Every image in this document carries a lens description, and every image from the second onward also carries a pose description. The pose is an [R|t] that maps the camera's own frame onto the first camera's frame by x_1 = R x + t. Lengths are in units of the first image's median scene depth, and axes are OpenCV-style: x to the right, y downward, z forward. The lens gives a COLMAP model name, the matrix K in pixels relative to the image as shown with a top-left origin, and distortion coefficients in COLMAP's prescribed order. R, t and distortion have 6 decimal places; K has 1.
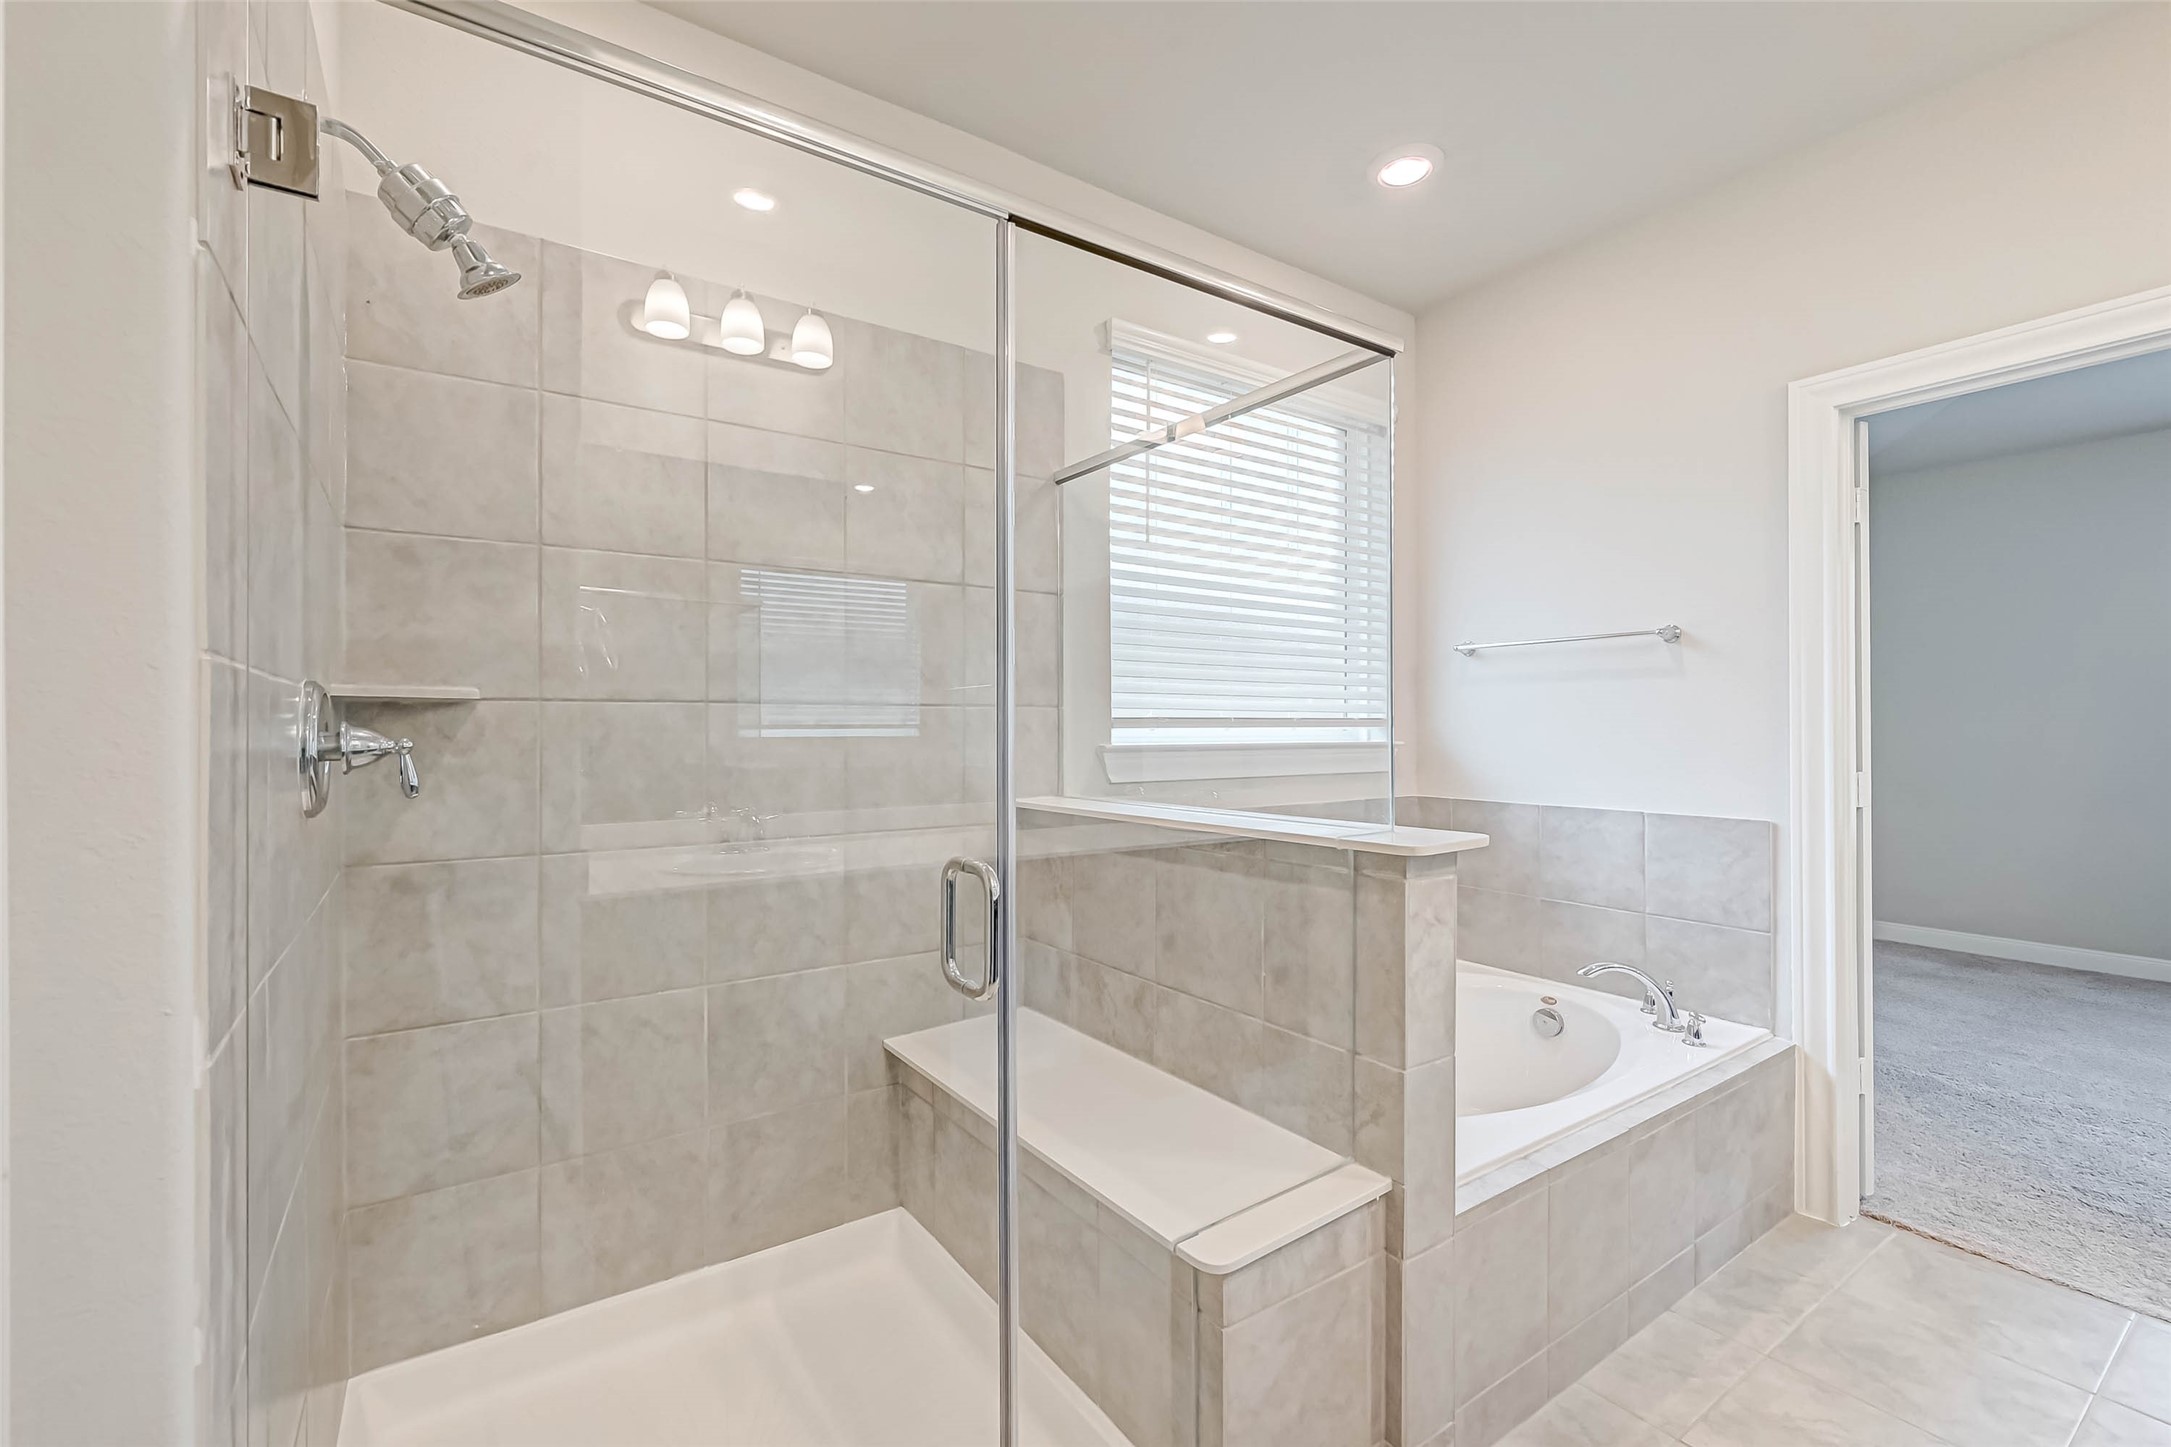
lens RADIAL K [[902.3, 0, 1079.0], [0, 902.3, 728.6], [0, 0, 1]] dist [-0.000270, 0.001819]
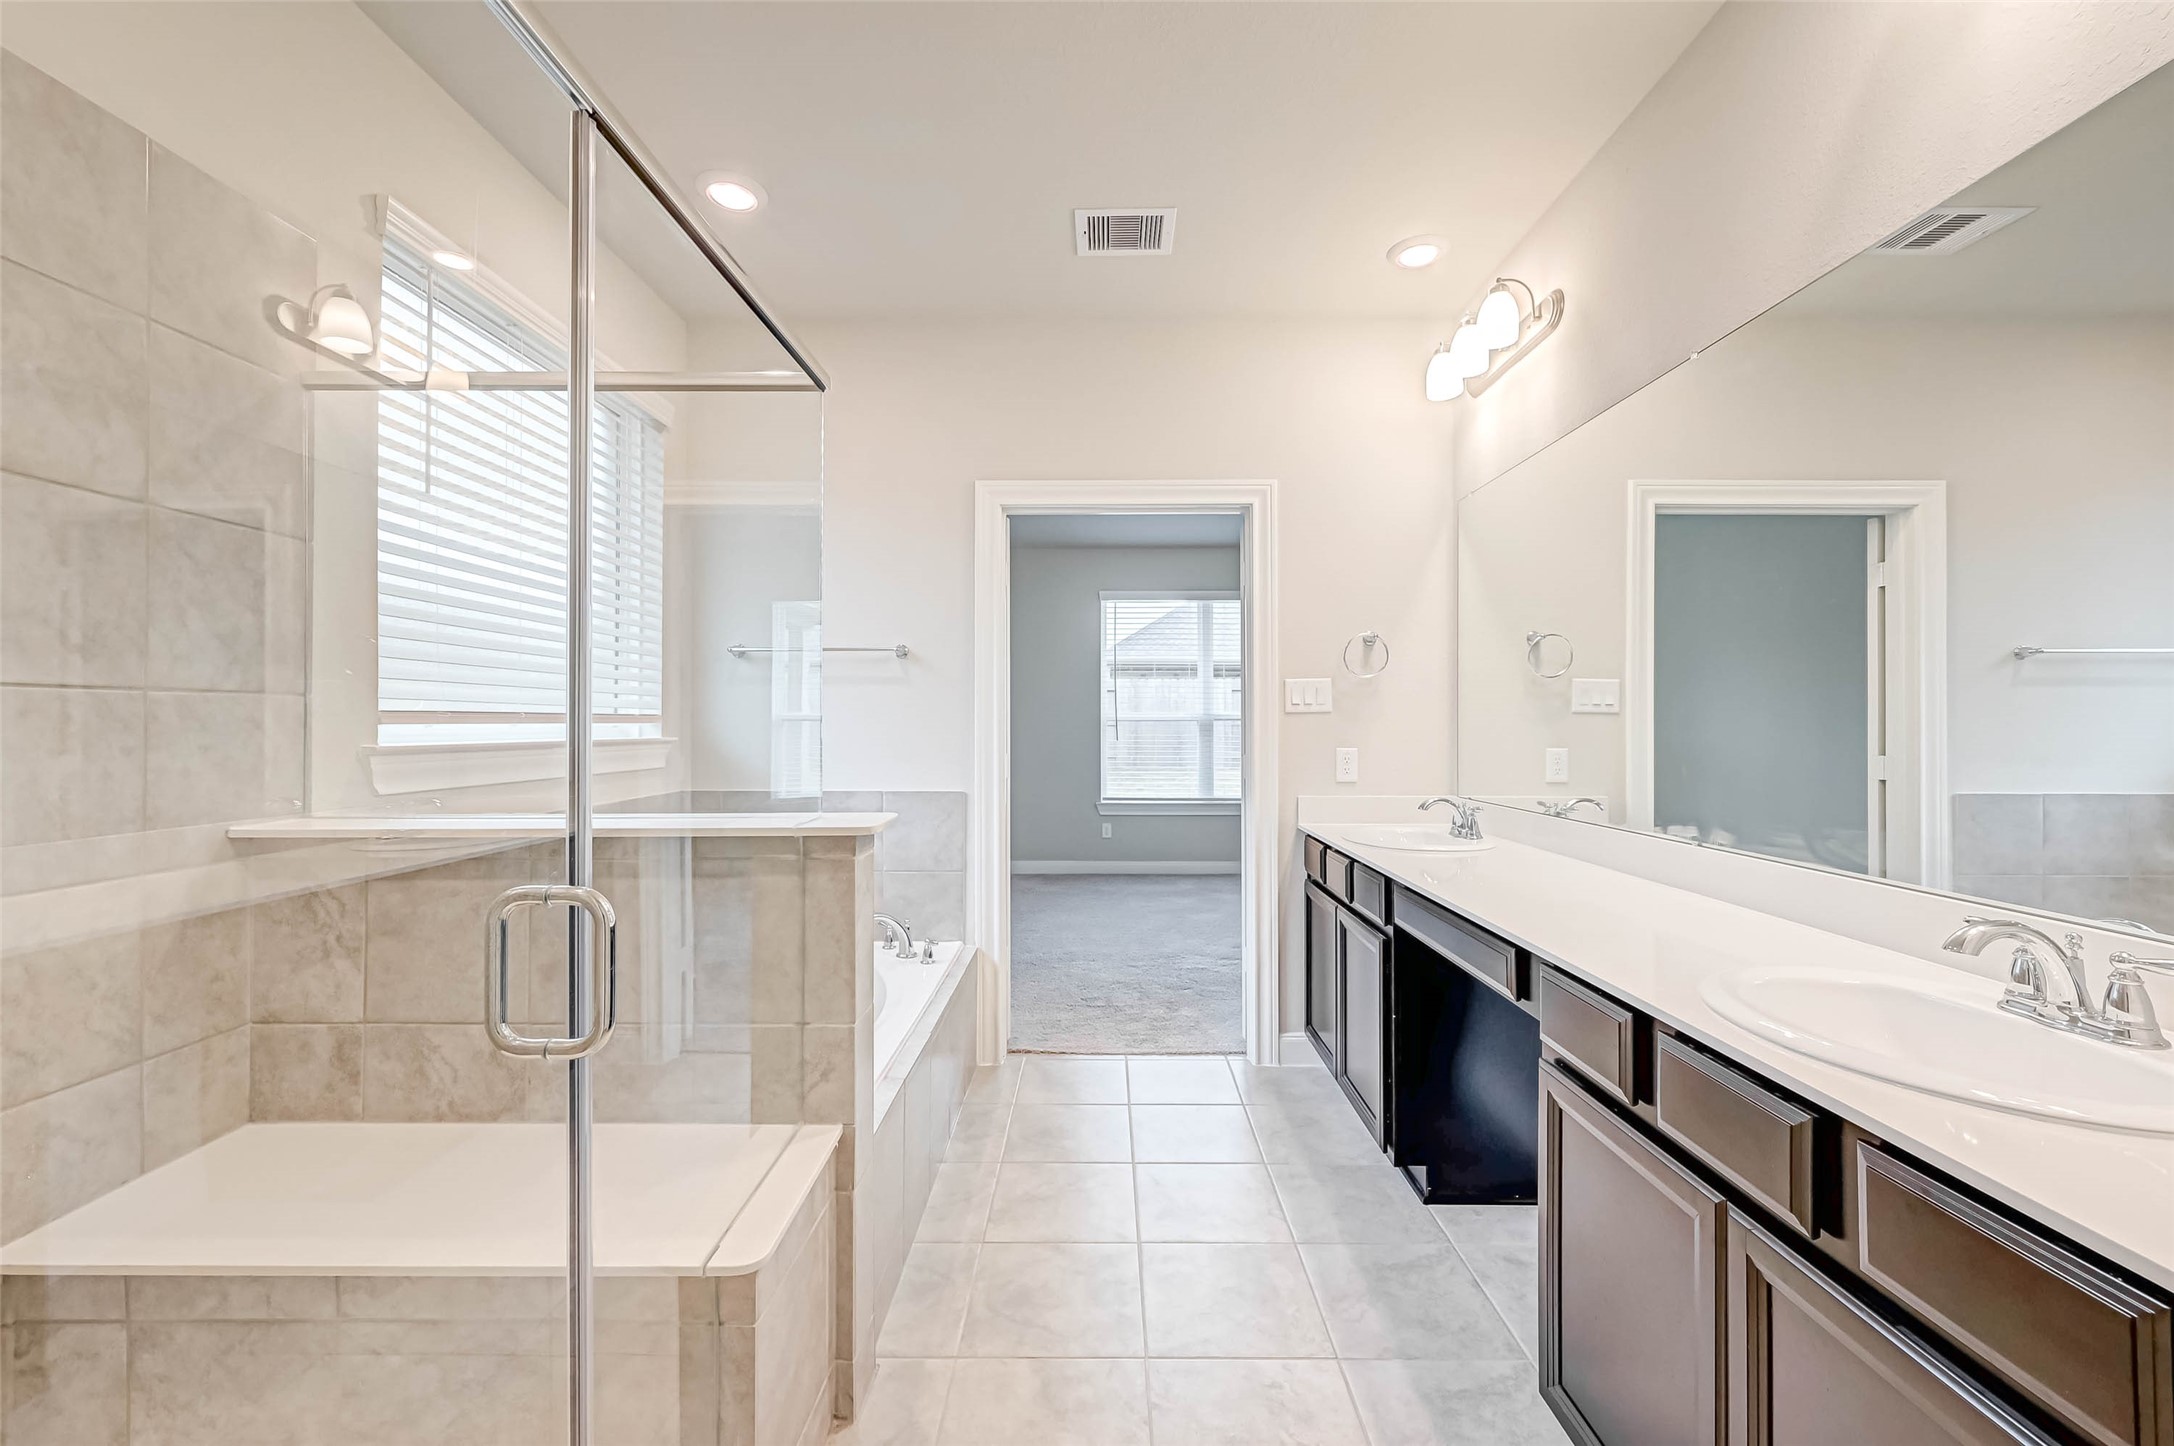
lens RADIAL K [[870.3, 0, 1086.9], [0, 870.3, 723.4], [0, 0, 1]] dist [0.000224, 0.000411]
pose [[0.570256, 0.001135, 0.821466, -0.241134], [0.000313, 0.999999, -0.001598, 0.000000], [-0.821467, 0.001168, 0.570255, 0.082339]]
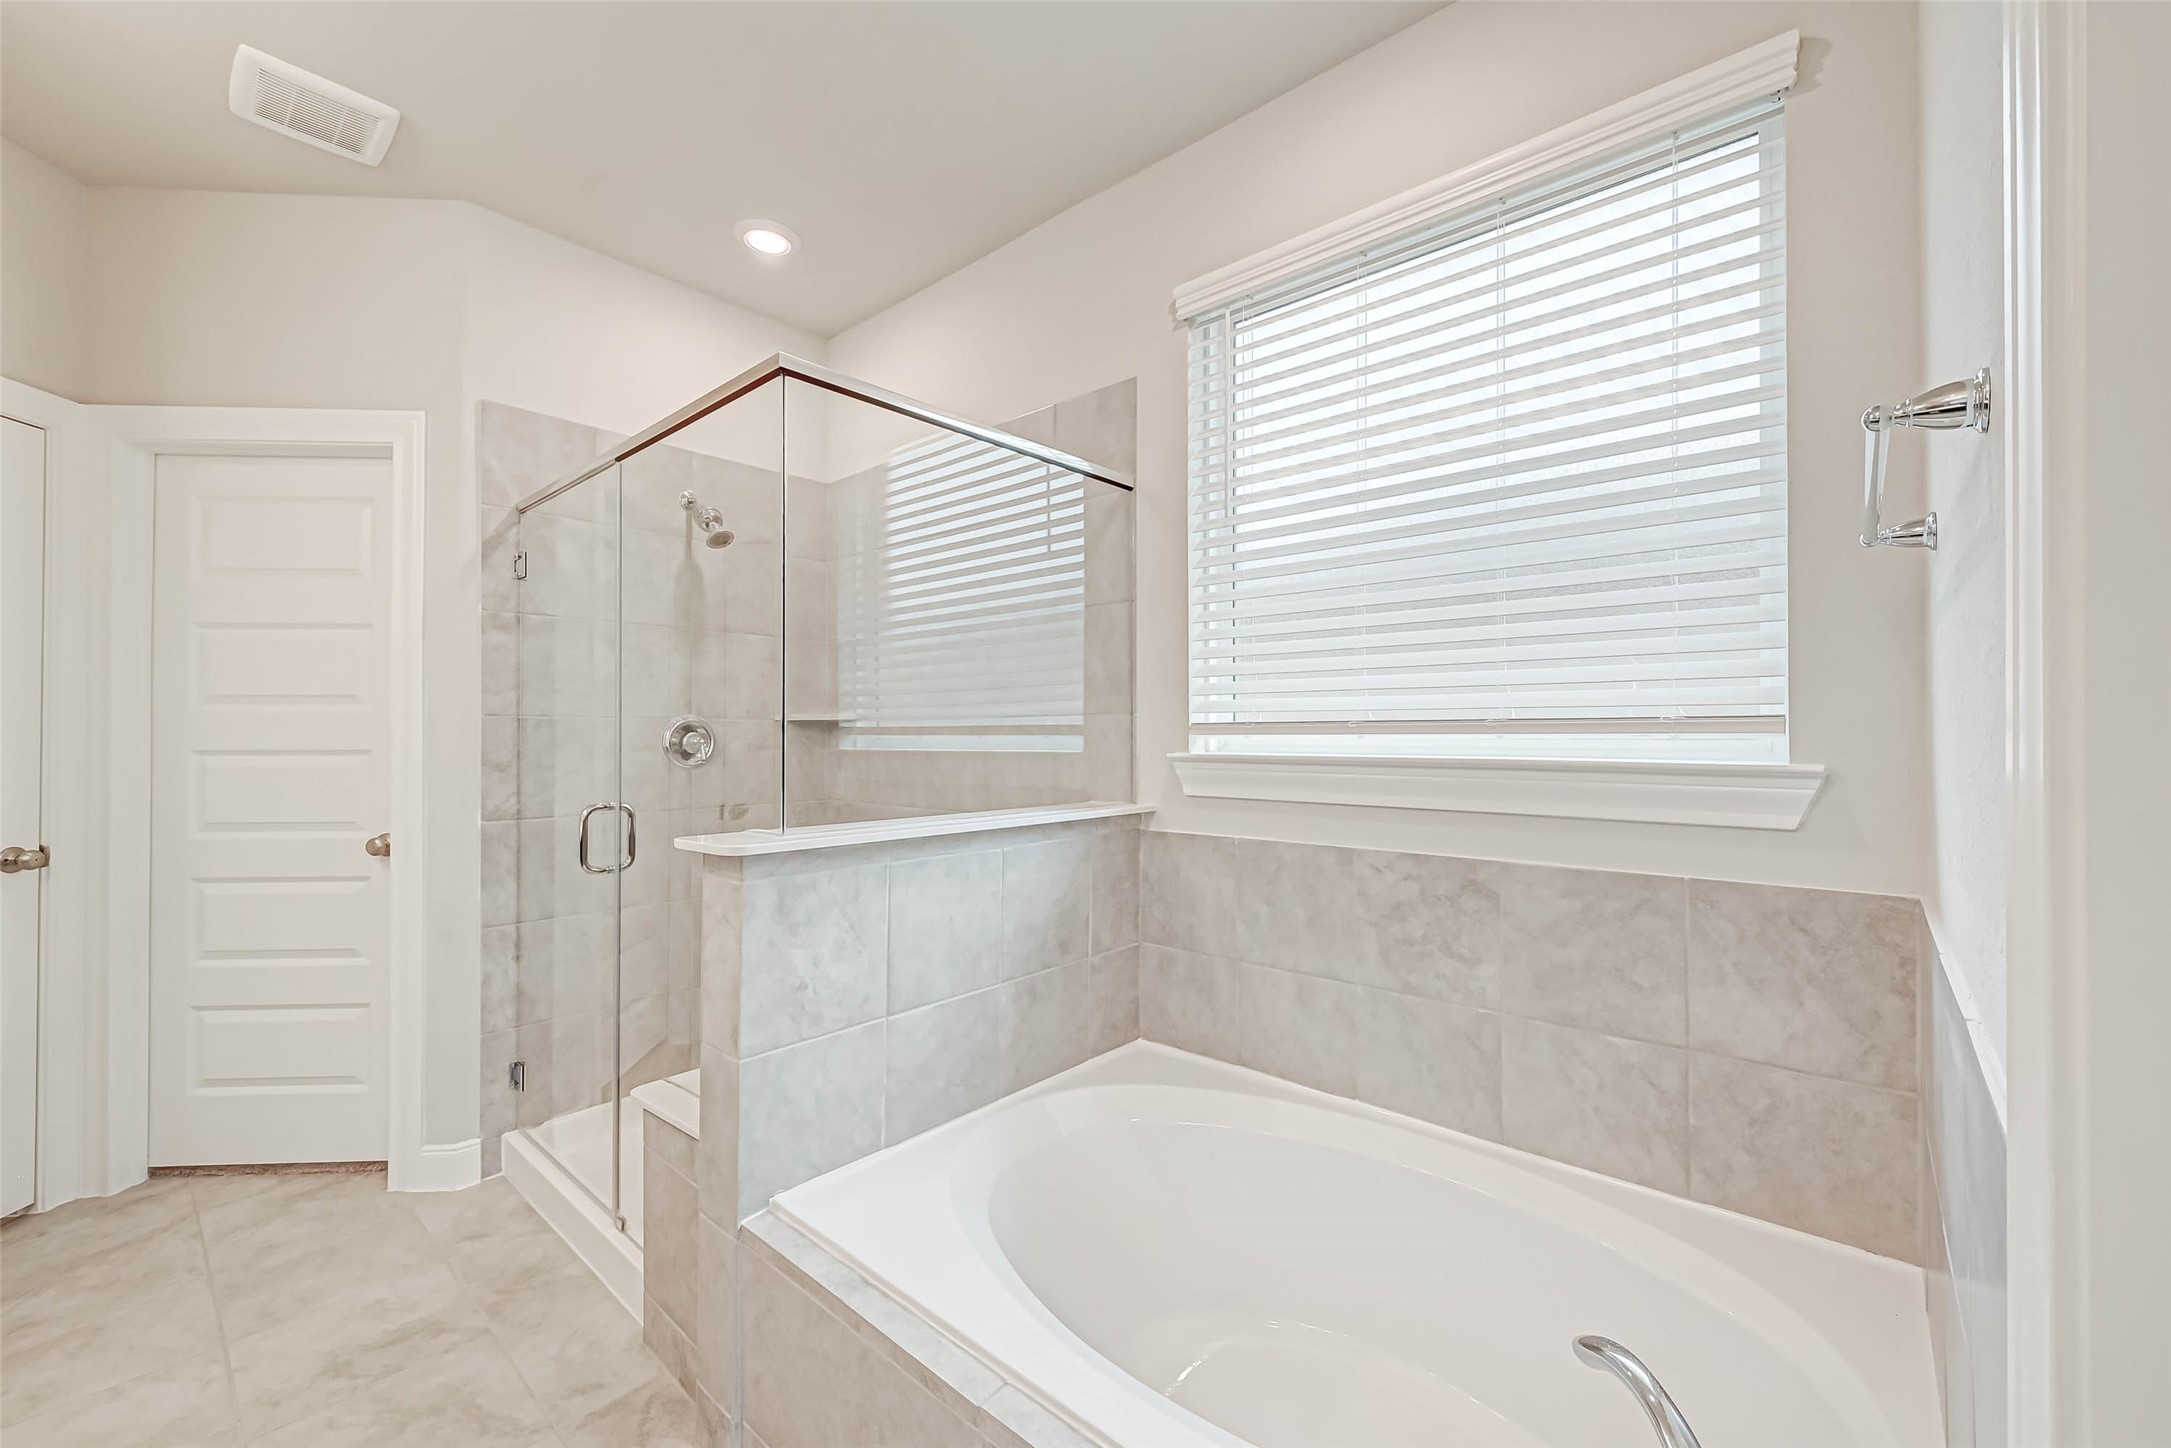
lens RADIAL K [[902.3, 0, 1079.8], [0, 902.3, 725.1], [0, 0, 1]] dist [-0.000270, 0.001819]
pose [[0.253812, -0.008974, -0.967212, 0.928790], [0.001992, 0.999960, -0.008755, -0.002953], [0.967252, 0.000295, 0.253819, 0.696347]]
